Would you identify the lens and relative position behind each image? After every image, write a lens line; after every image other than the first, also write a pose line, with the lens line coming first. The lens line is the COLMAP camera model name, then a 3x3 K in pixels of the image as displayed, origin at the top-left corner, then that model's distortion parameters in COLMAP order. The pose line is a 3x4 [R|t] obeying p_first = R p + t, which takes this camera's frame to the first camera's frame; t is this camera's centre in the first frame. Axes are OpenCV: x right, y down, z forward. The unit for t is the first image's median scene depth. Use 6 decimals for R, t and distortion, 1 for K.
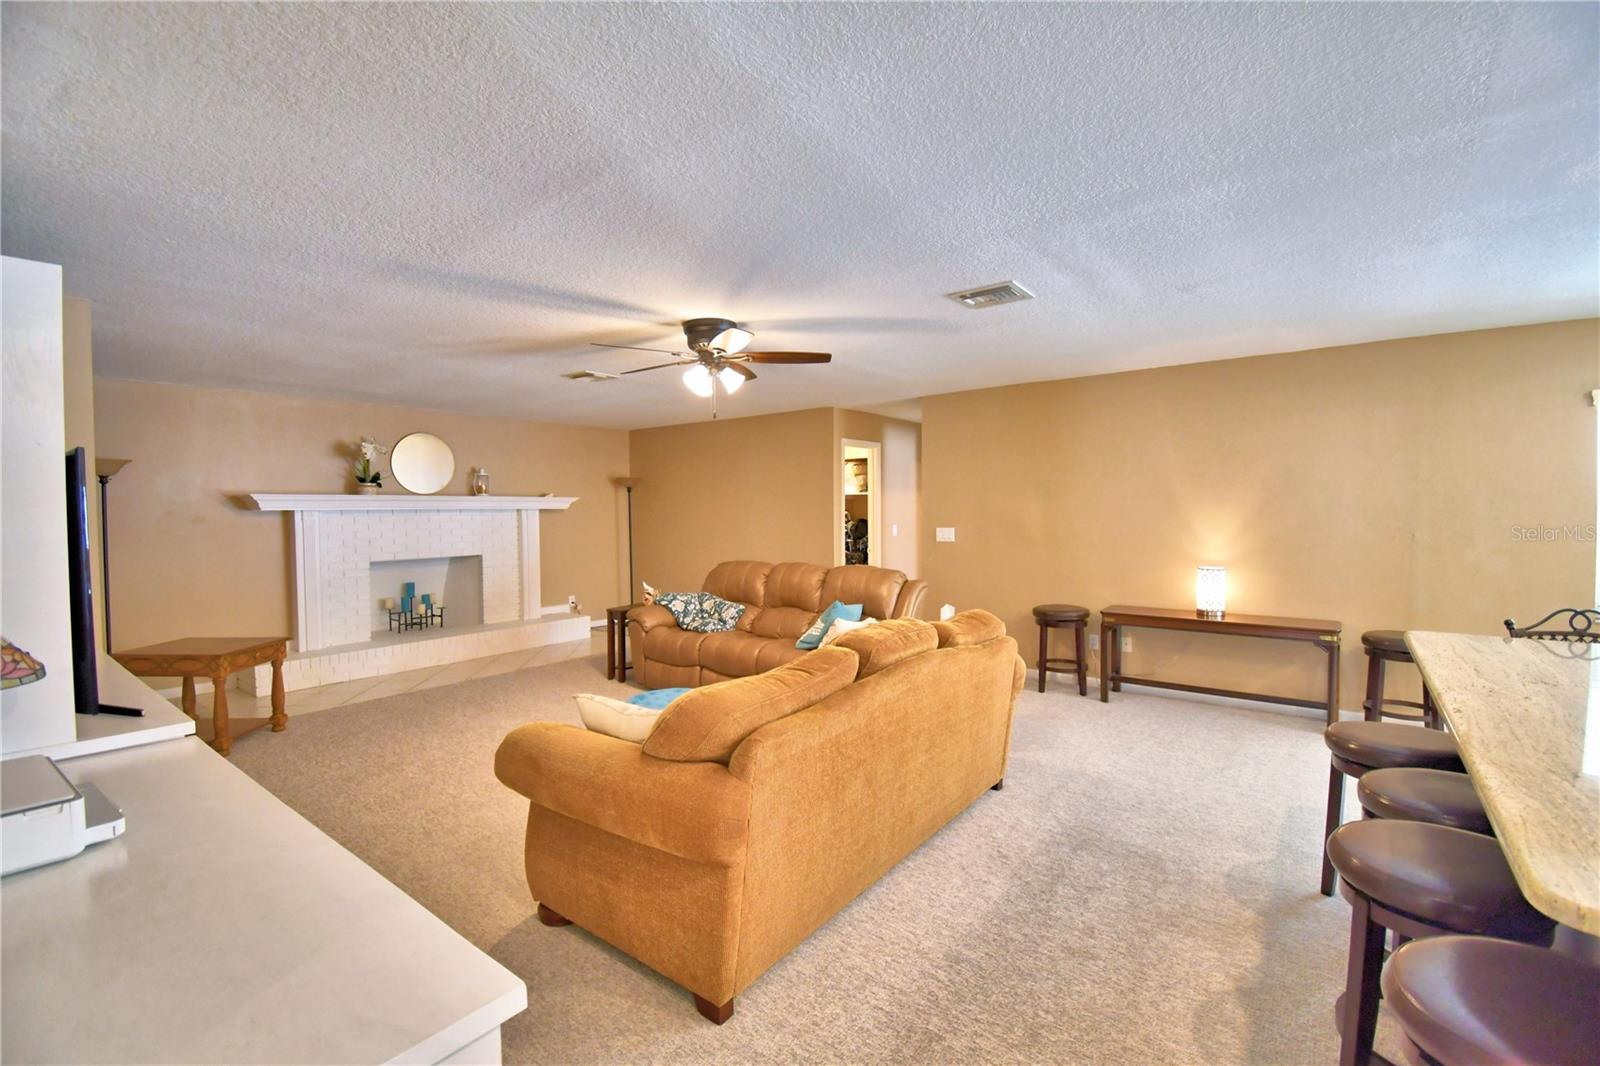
lens RADIAL K [[700.2, 0, 793.4], [0, 700.2, 531.1], [0, 0, 1]] dist [0.018157, -0.023360]
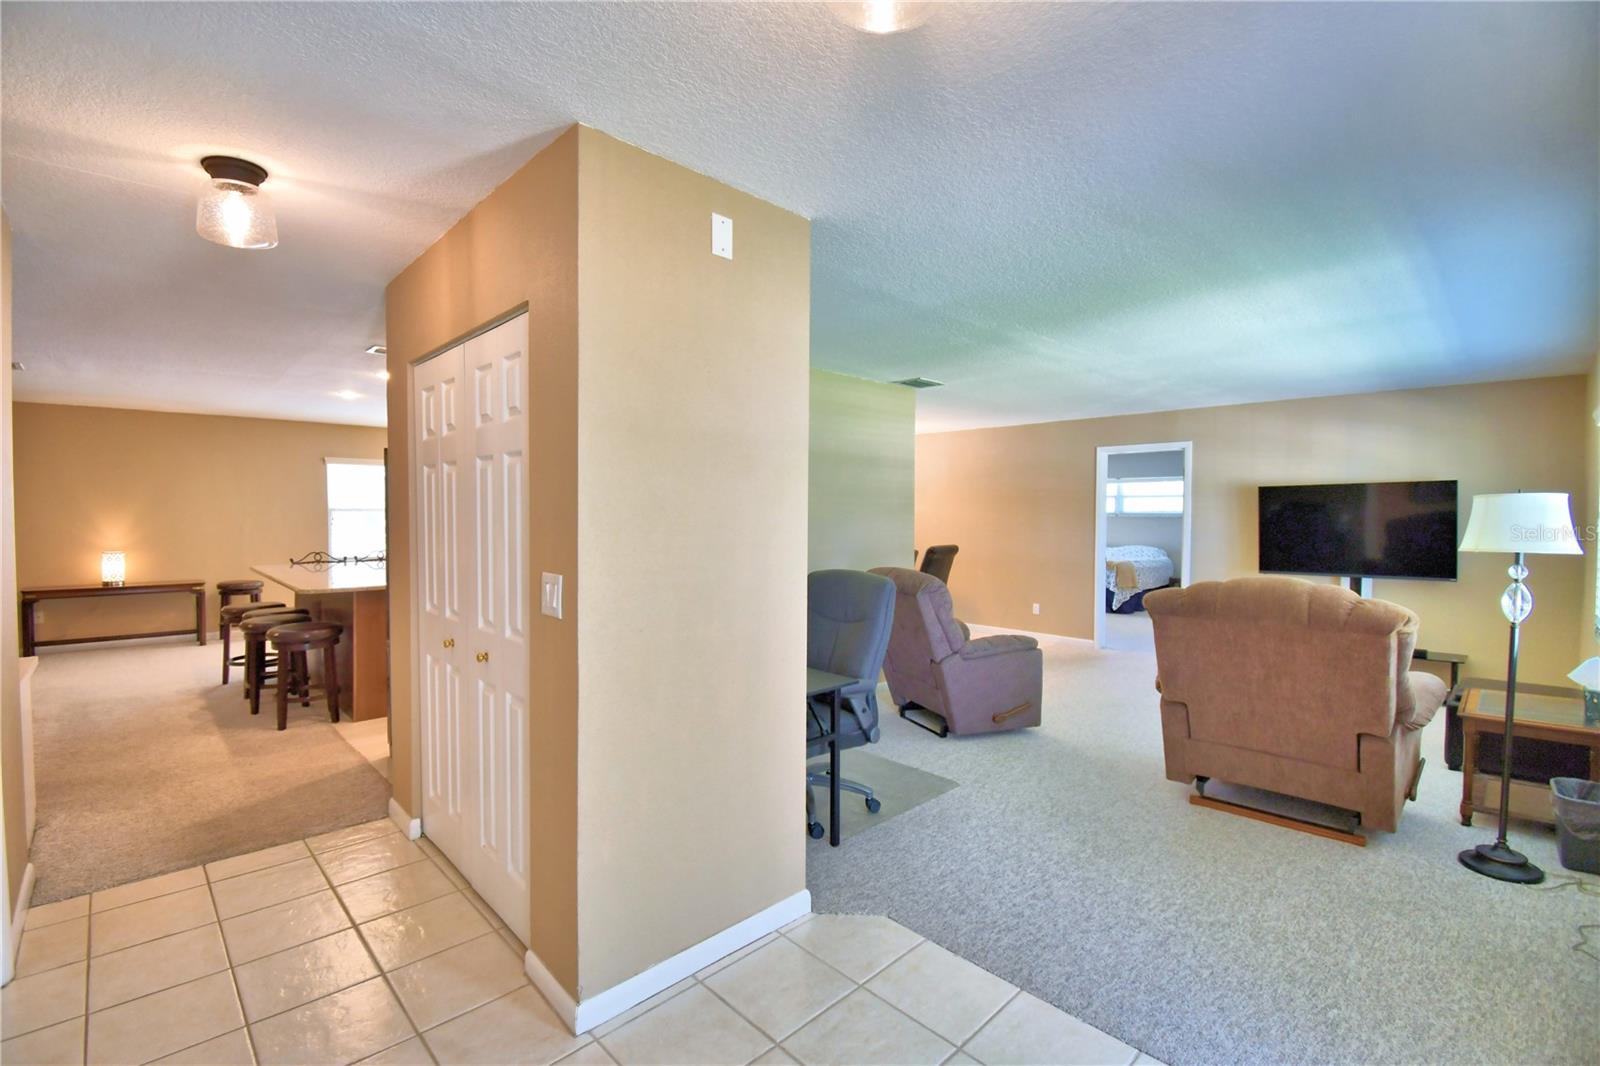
lens RADIAL K [[700.2, 0, 793.4], [0, 700.2, 531.1], [0, 0, 1]] dist [0.018157, -0.023360]
pose [[0.147896, -0.016326, 0.988868, -0.475568], [0.025637, 0.999591, 0.012669, 0.021286], [-0.988671, 0.023478, 0.148254, -0.460220]]
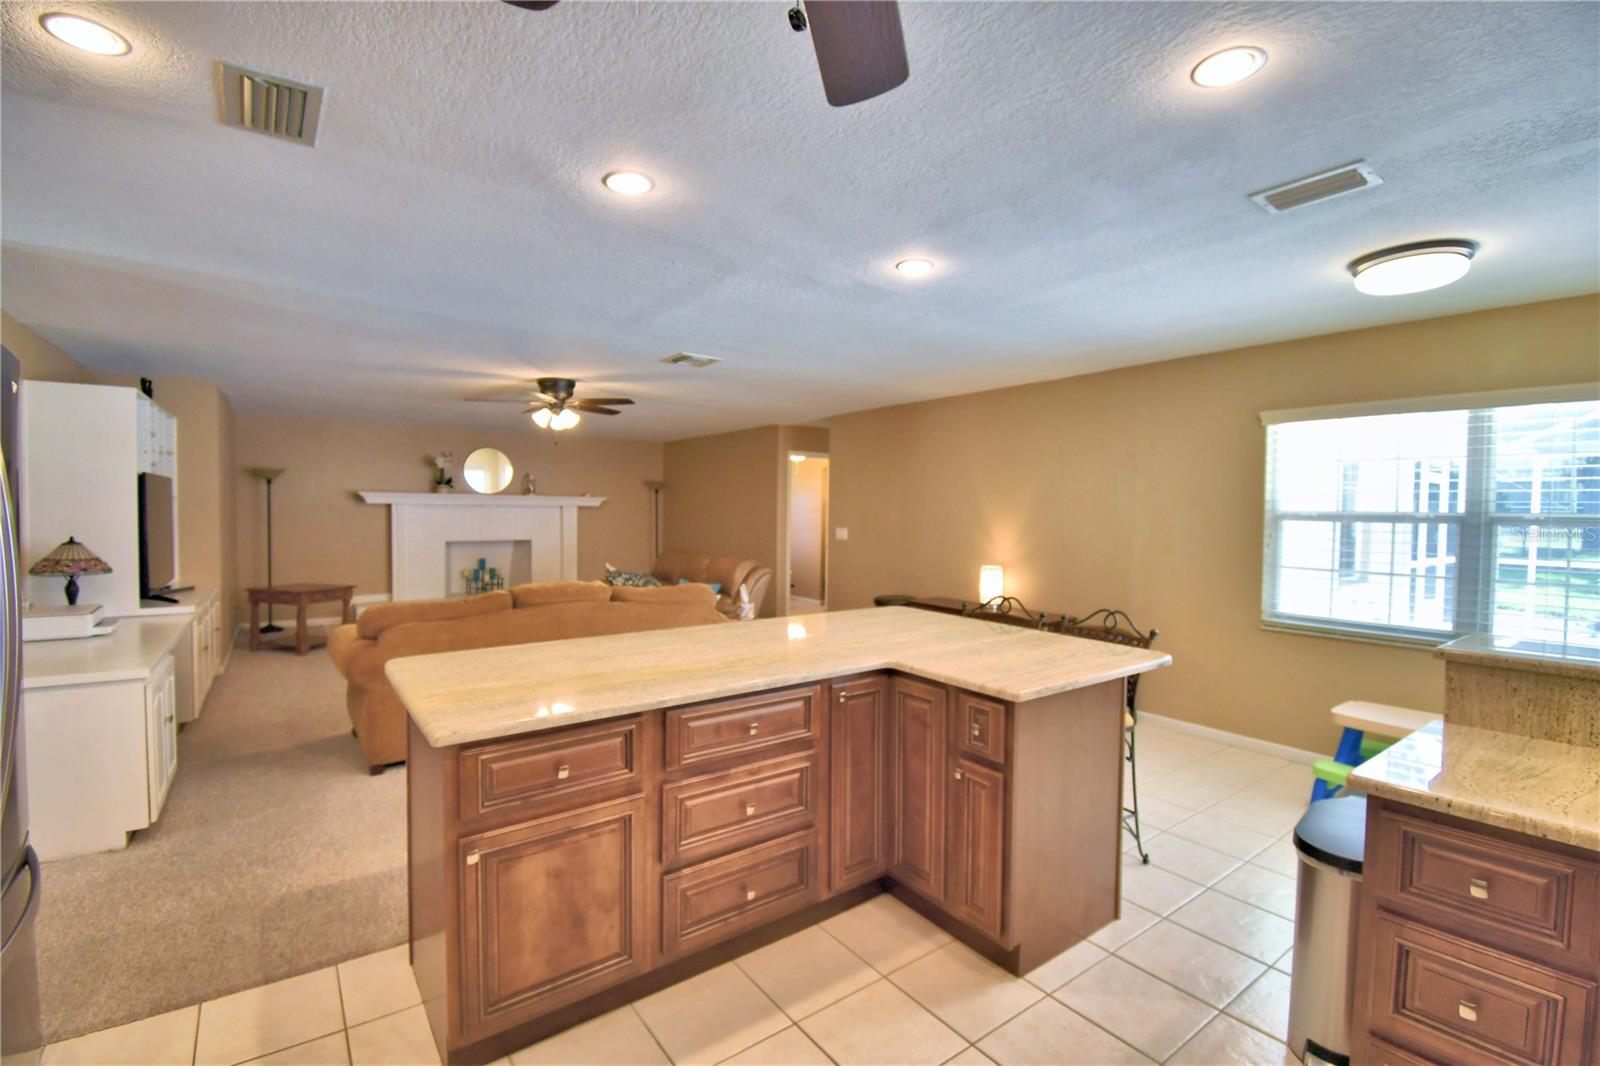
lens RADIAL K [[700.2, 0, 793.4], [0, 700.2, 531.1], [0, 0, 1]] dist [0.018157, -0.023360]
pose [[0.961517, 0.027892, -0.273326, 0.460768], [-0.027923, 0.999603, 0.003778, -0.001537], [0.273323, 0.003999, 0.961914, -0.156494]]
